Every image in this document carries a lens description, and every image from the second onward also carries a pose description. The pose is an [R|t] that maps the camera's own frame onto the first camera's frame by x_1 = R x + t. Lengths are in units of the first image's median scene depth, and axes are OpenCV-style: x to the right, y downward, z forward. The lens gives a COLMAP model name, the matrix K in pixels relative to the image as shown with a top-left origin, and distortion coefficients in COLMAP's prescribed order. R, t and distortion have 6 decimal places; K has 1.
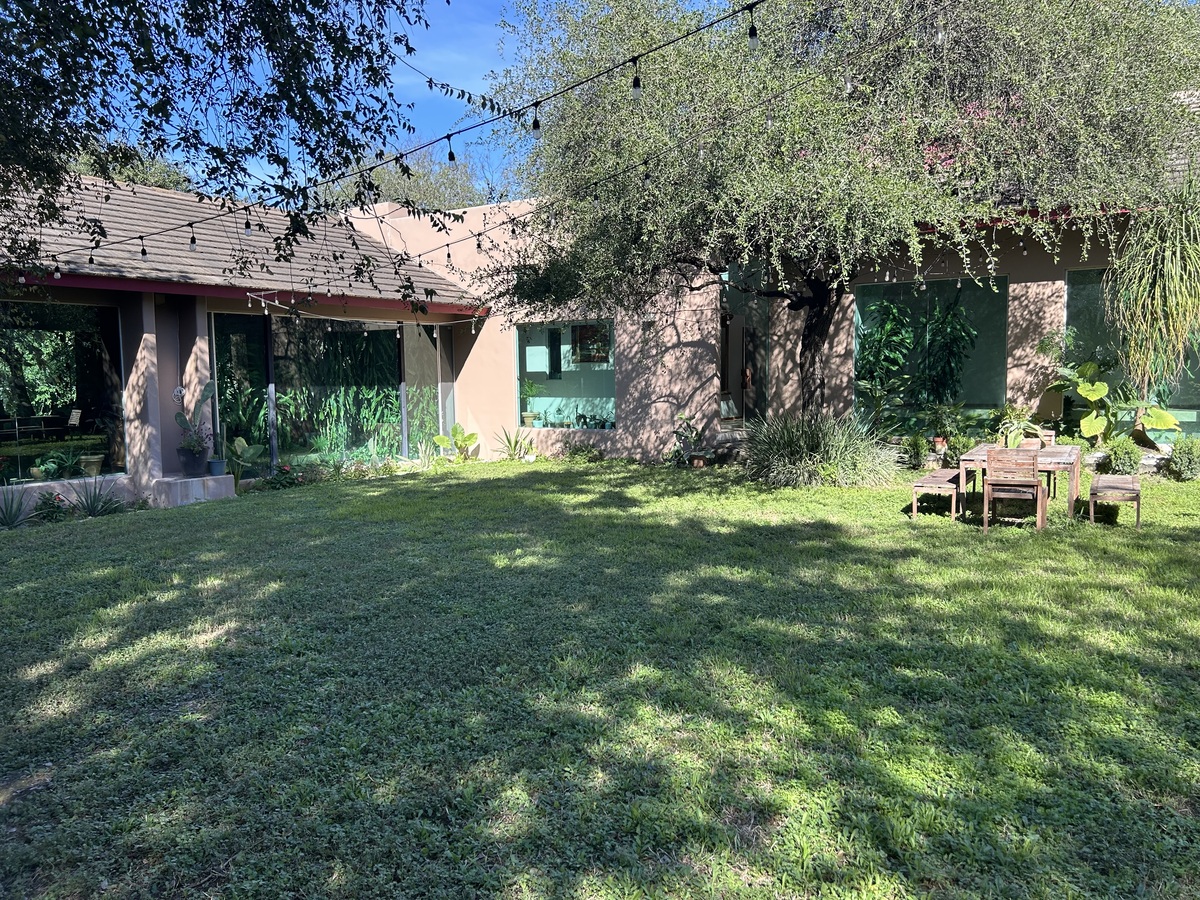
lens RADIAL K [[913.6, 0, 600.3], [0, 913.6, 451.0], [0, 0, 1]] dist [0.002860, -0.000411]
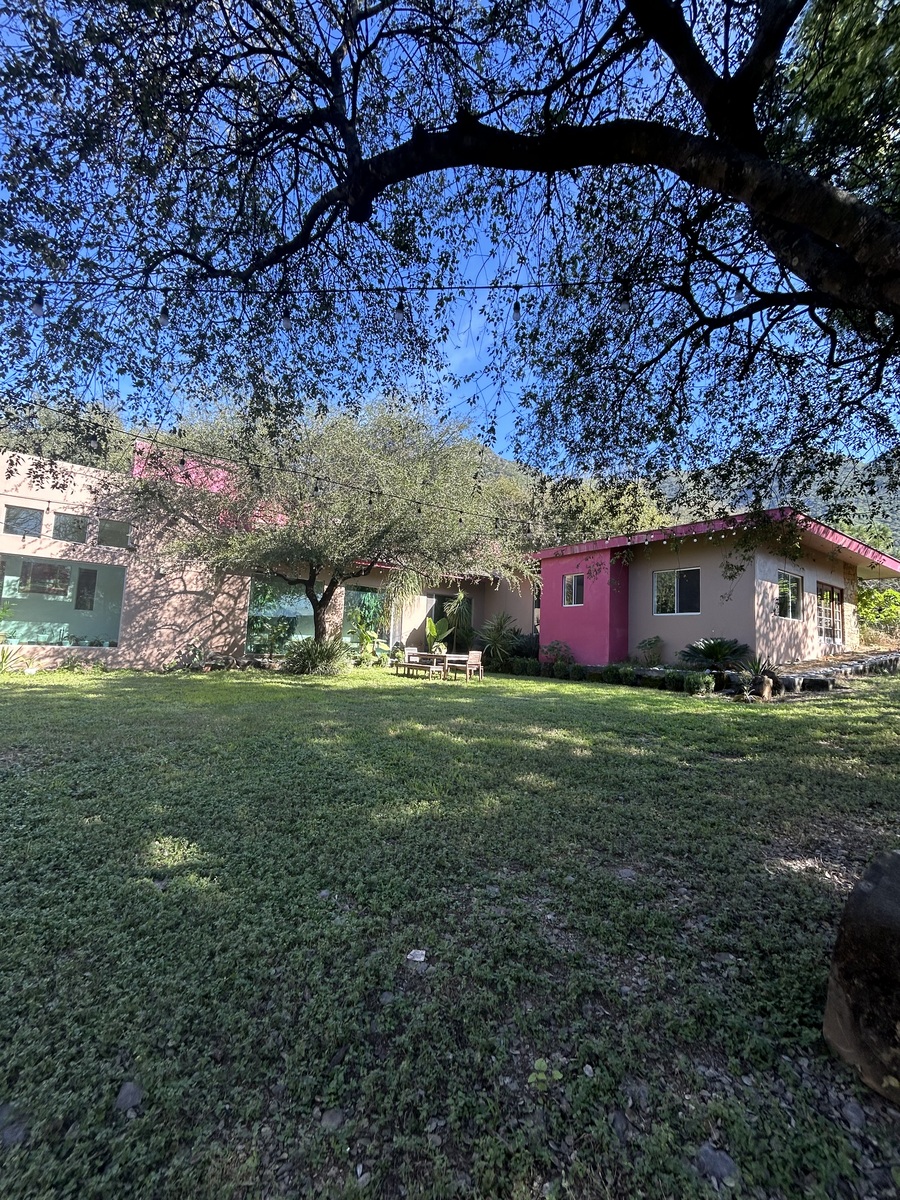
lens RADIAL K [[482.7, 0, 450.5], [0, 482.7, 600.3], [0, 0, 1]] dist [0.000111, 0.000007]
pose [[0.283491, 0.116377, 0.951887, -0.544265], [0.034544, 0.990726, -0.131413, 0.018821], [-0.958353, 0.070136, 0.276842, 0.342120]]
